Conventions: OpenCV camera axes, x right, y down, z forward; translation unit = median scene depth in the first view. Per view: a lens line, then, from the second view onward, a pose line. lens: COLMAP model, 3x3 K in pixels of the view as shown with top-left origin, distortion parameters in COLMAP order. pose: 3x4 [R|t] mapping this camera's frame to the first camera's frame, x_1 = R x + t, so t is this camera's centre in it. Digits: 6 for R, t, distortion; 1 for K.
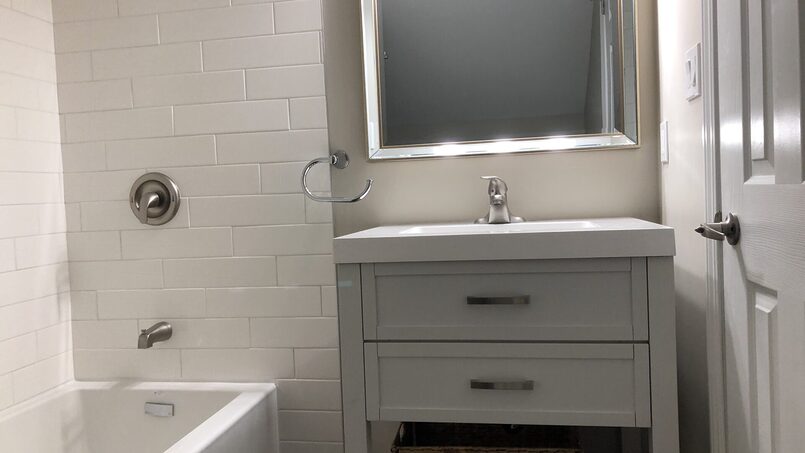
lens RADIAL K [[649.5, 0, 395.8], [0, 649.5, 222.9], [0, 0, 1]] dist [0.008430, -0.003726]
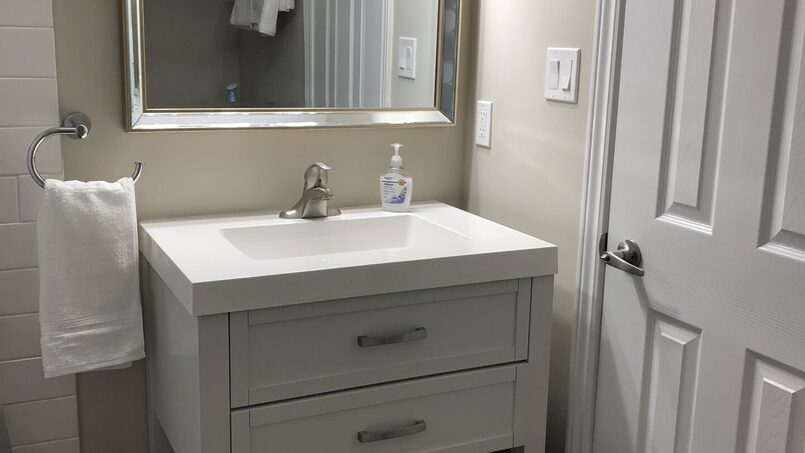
lens RADIAL K [[839.1, 0, 402.5], [0, 839.1, 226.5], [0, 0, 1]] dist [0.072179, -0.003918]
pose [[0.808561, -0.064739, 0.584840, -0.355448], [-0.030410, 0.988003, 0.151410, -0.146482], [-0.587626, -0.140209, 0.796892, 0.096800]]
